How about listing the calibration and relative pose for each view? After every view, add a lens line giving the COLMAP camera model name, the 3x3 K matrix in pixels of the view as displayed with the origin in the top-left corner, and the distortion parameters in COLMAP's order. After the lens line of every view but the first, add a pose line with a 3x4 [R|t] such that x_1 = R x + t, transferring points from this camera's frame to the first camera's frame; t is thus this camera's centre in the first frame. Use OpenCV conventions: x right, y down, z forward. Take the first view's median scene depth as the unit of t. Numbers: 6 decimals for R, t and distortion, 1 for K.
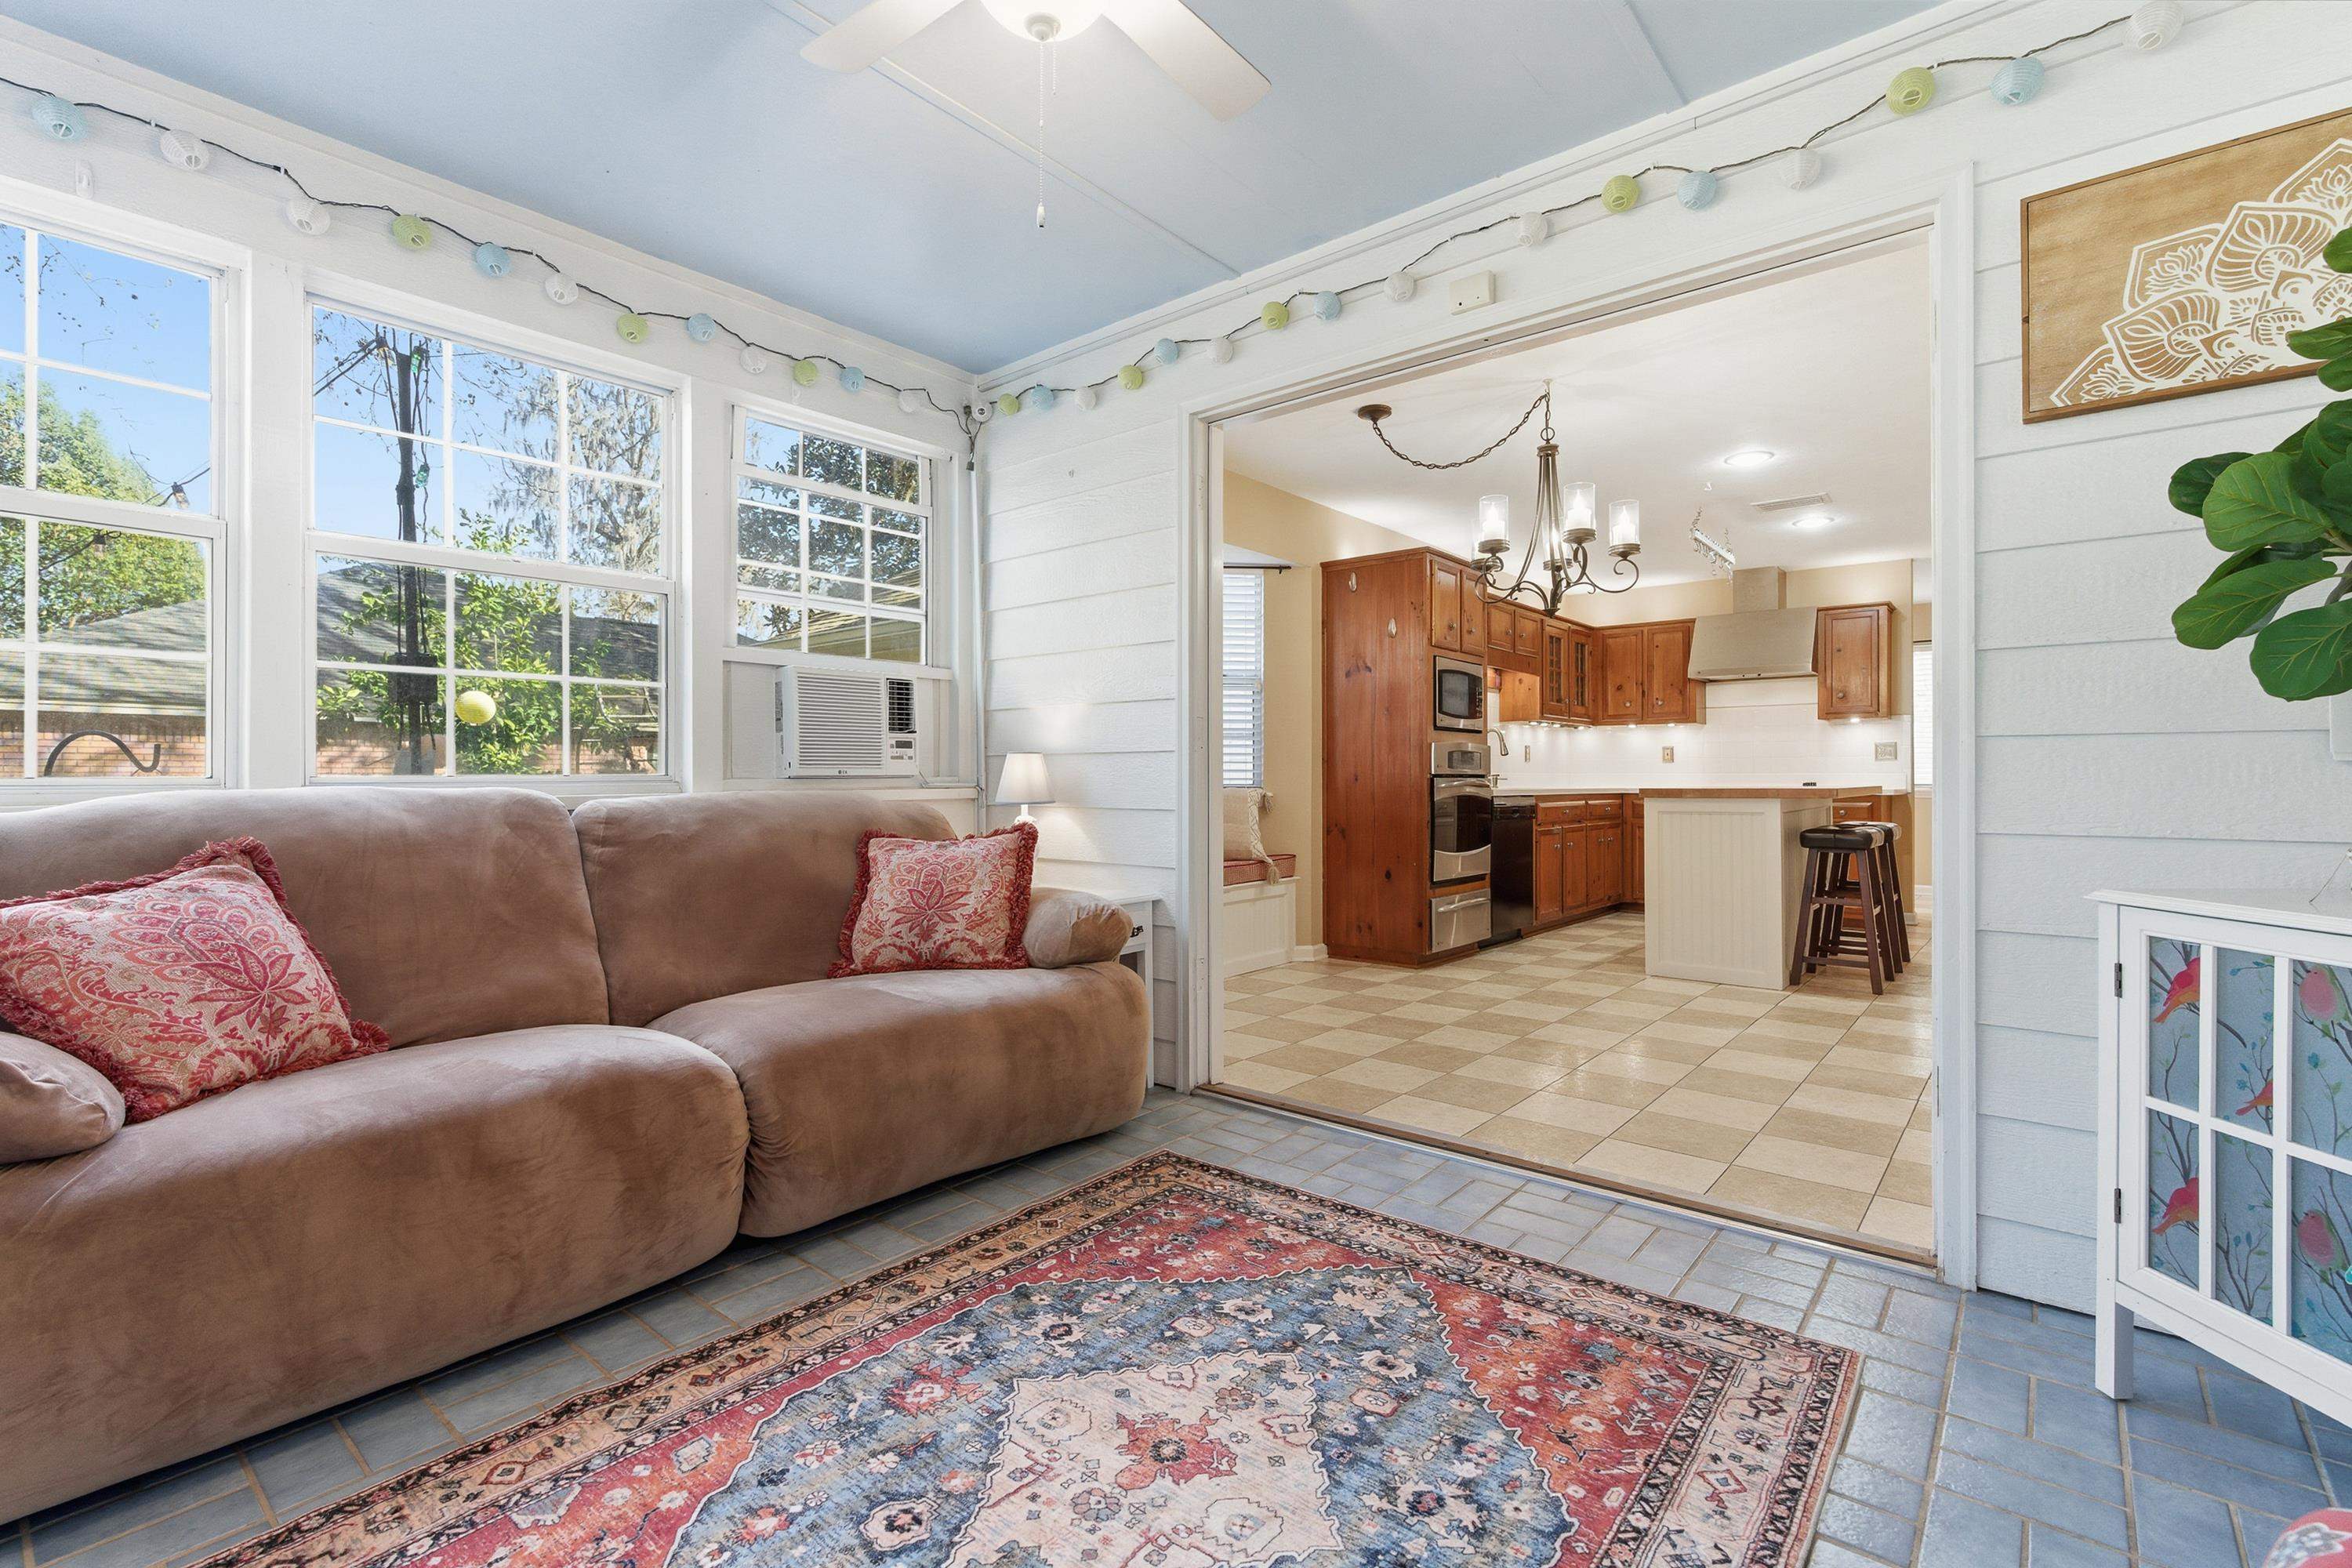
lens RADIAL K [[1064.9, 0, 1190.1], [0, 1064.9, 775.3], [0, 0, 1]] dist [-0.003468, 0.003541]
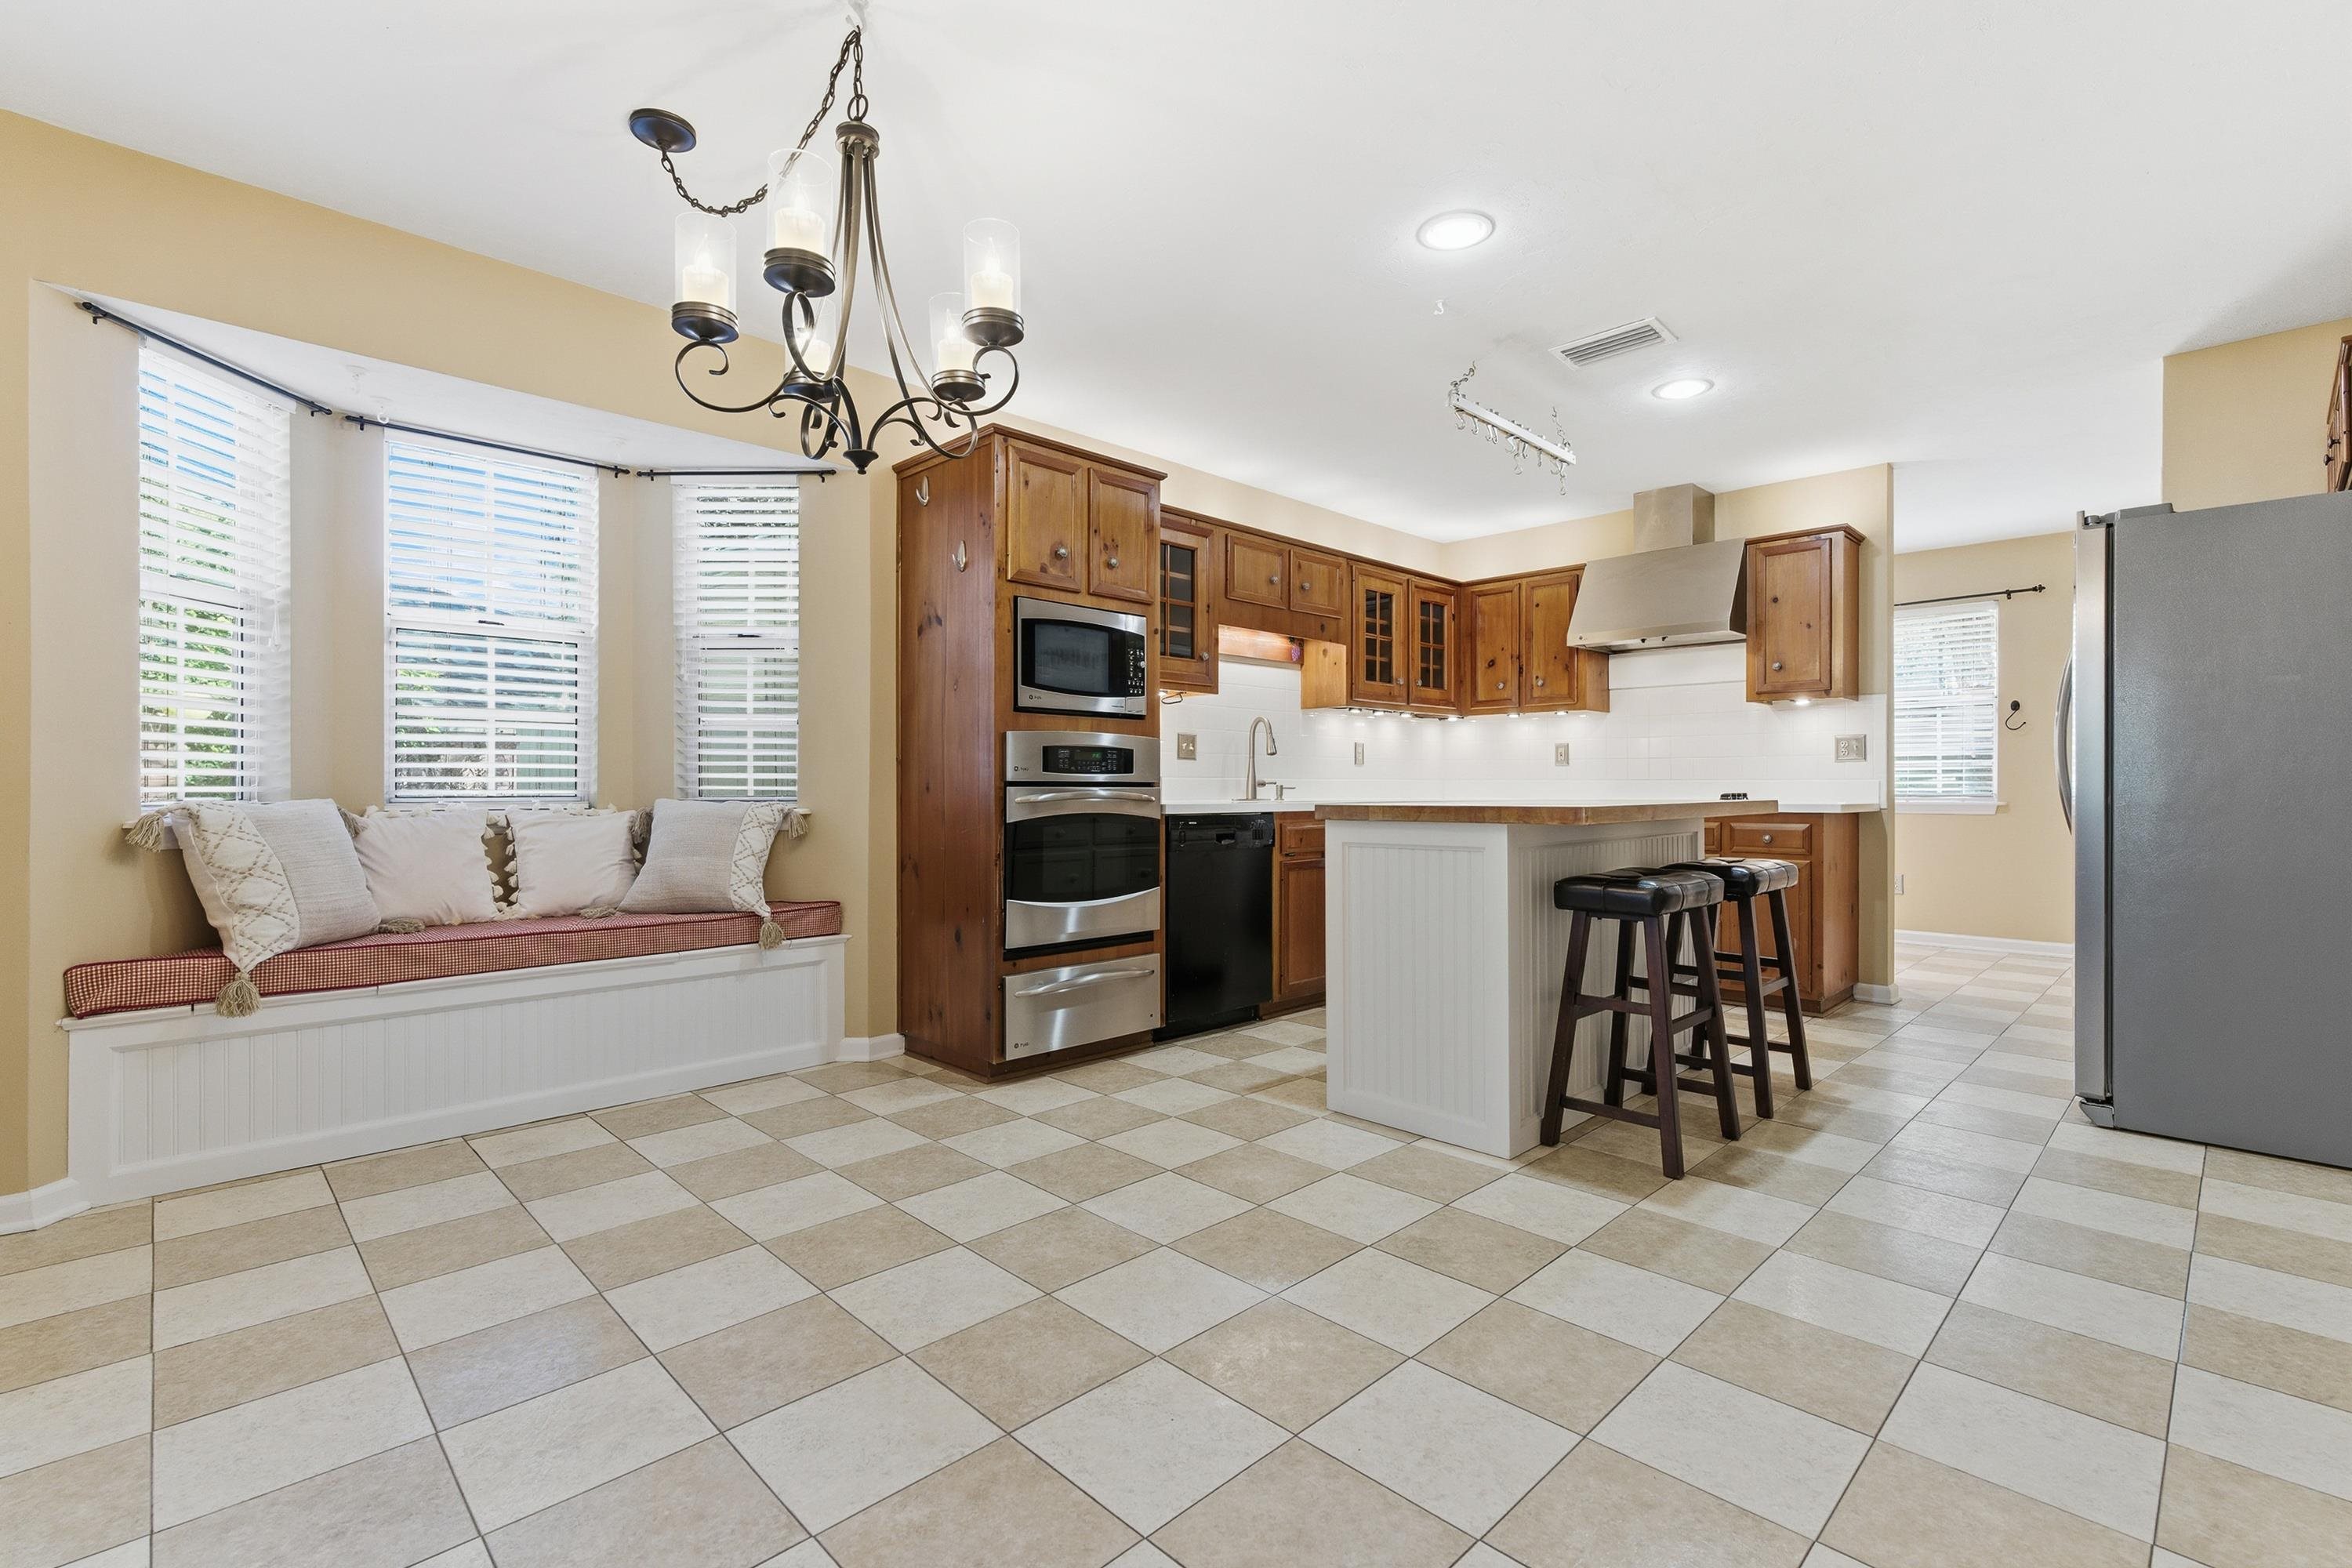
lens RADIAL K [[1064.9, 0, 1181.8], [0, 1064.9, 783.3], [0, 0, 1]] dist [-0.003468, 0.003541]
pose [[0.994892, 0.000221, -0.100946, 0.371249], [-0.000141, 1.000000, 0.000808, -0.000489], [0.100946, -0.000789, 0.994892, 0.349570]]
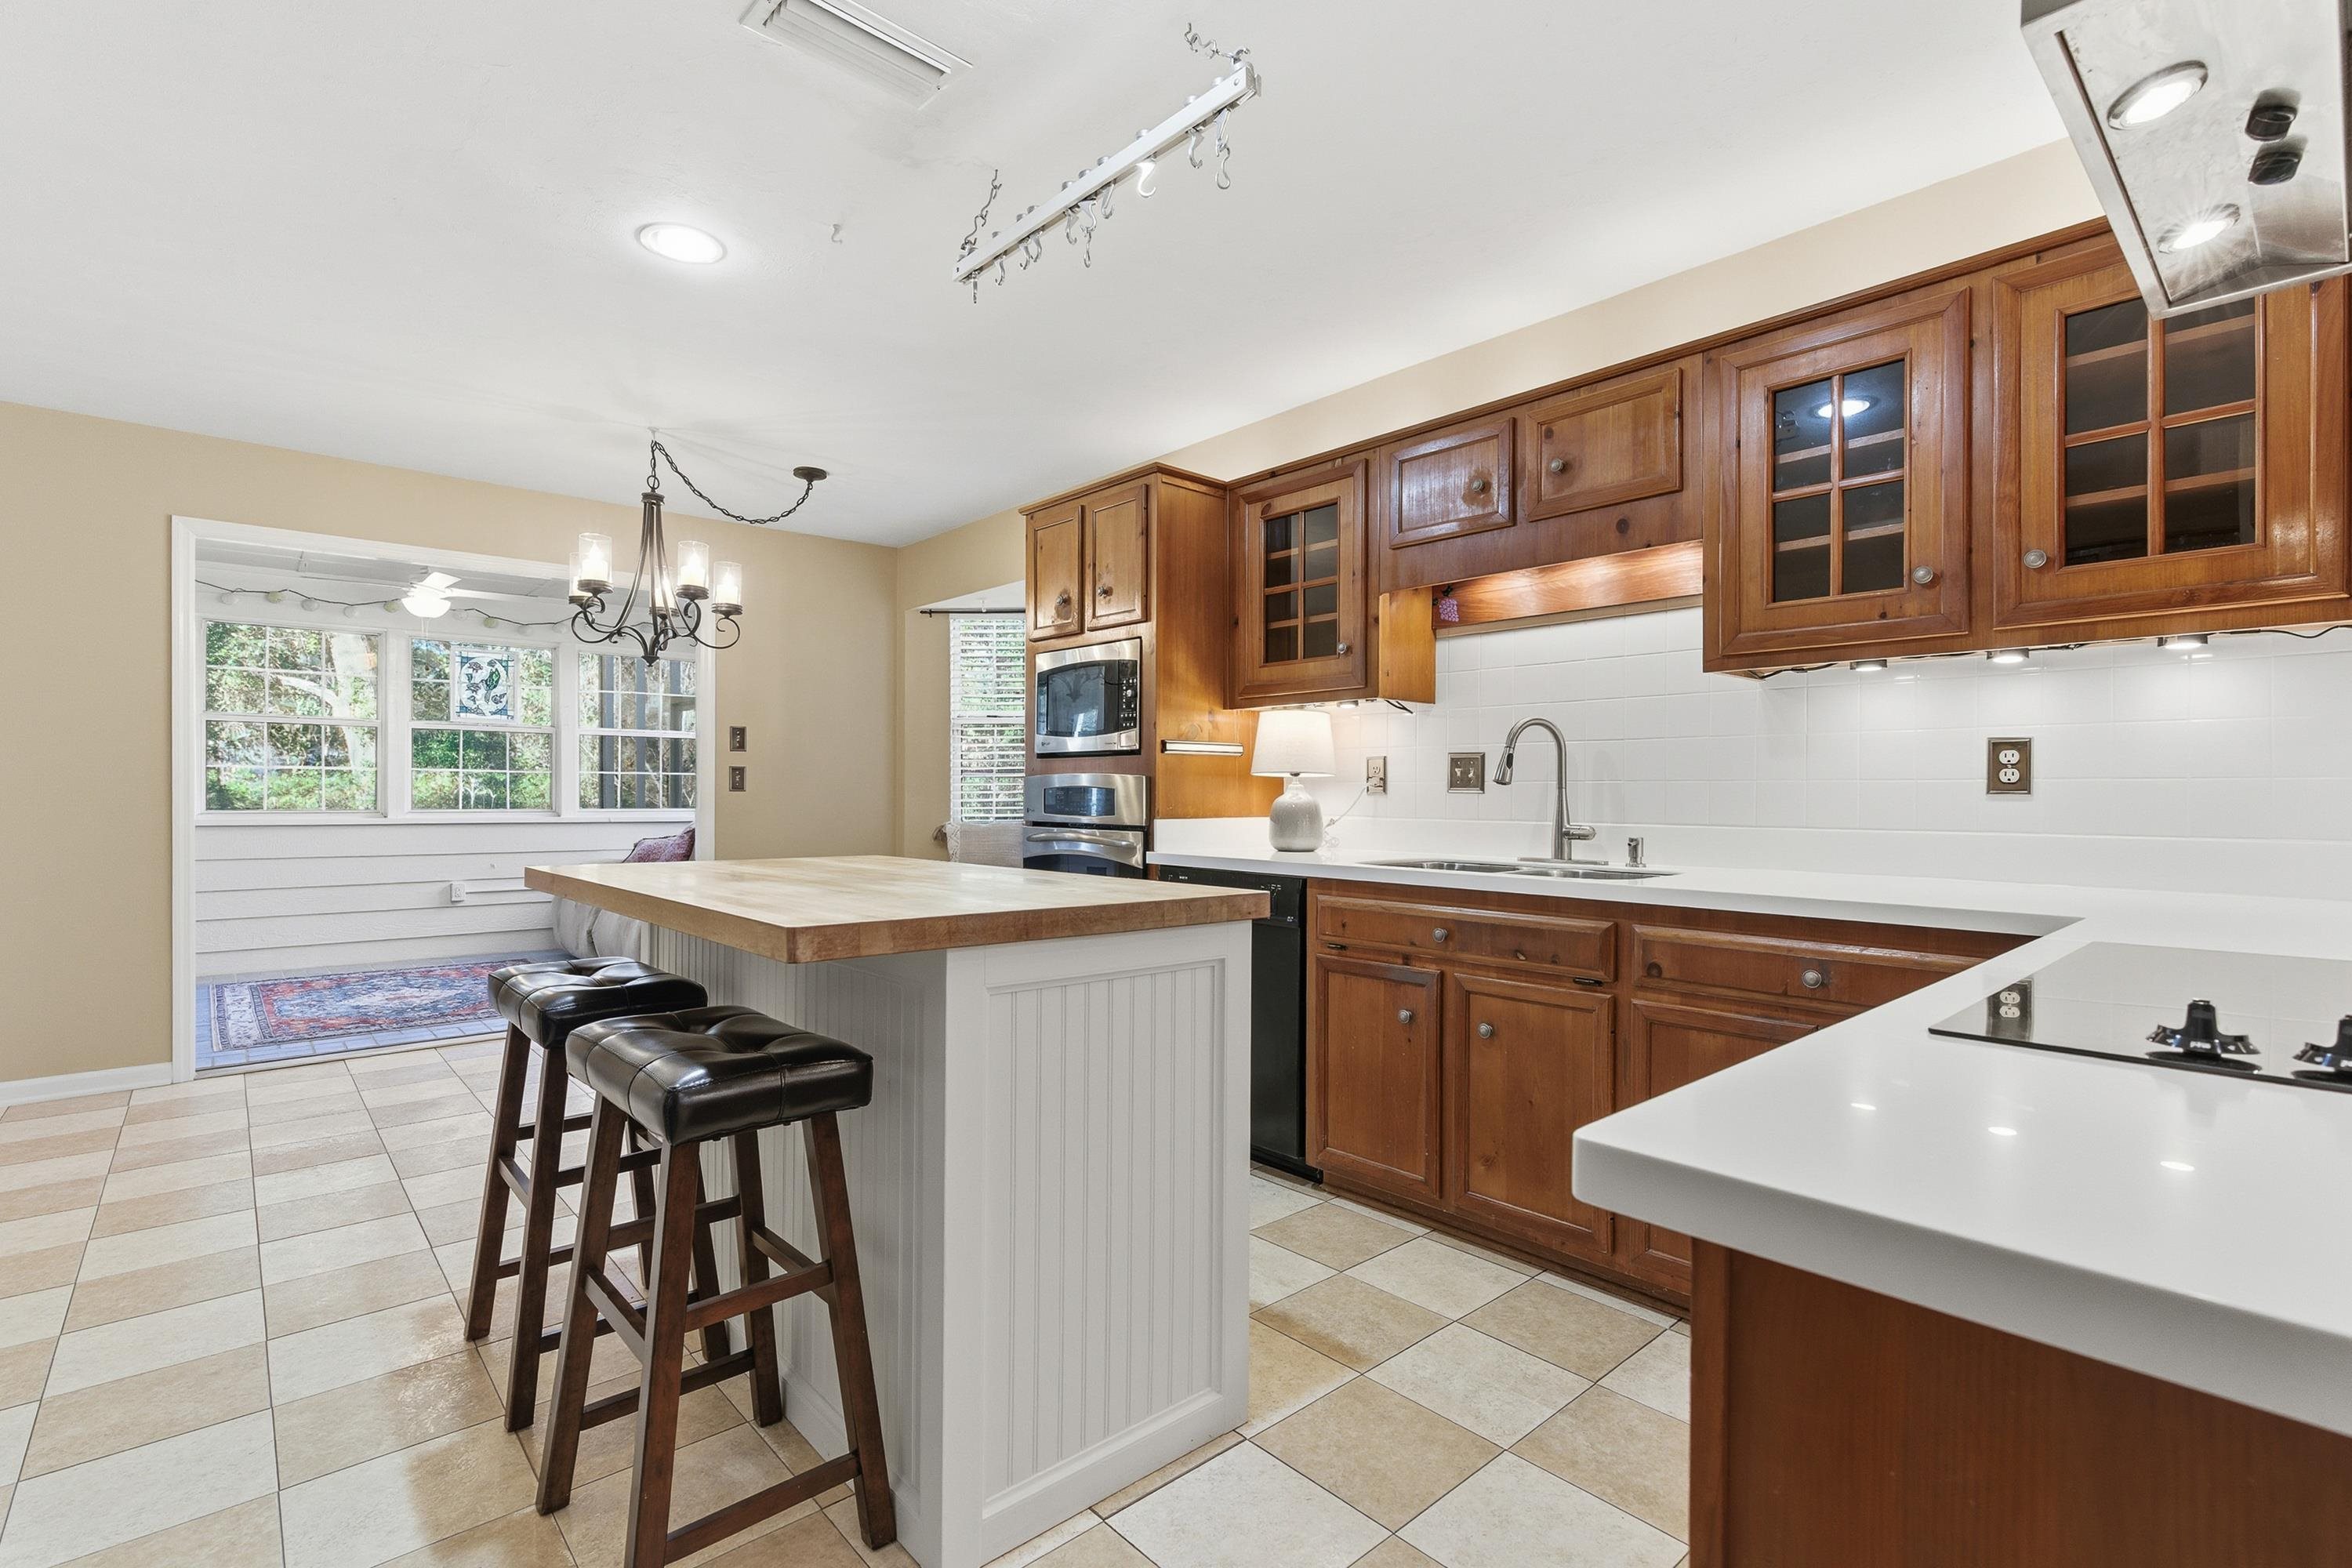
lens RADIAL K [[1064.9, 0, 1174.5], [0, 1064.9, 791.0], [0, 0, 1]] dist [-0.003468, 0.003541]
pose [[-0.148845, 0.000336, -0.988860, 0.865268], [0.003370, 0.999994, -0.000167, -0.019804], [0.988855, -0.003357, -0.148845, 1.126376]]
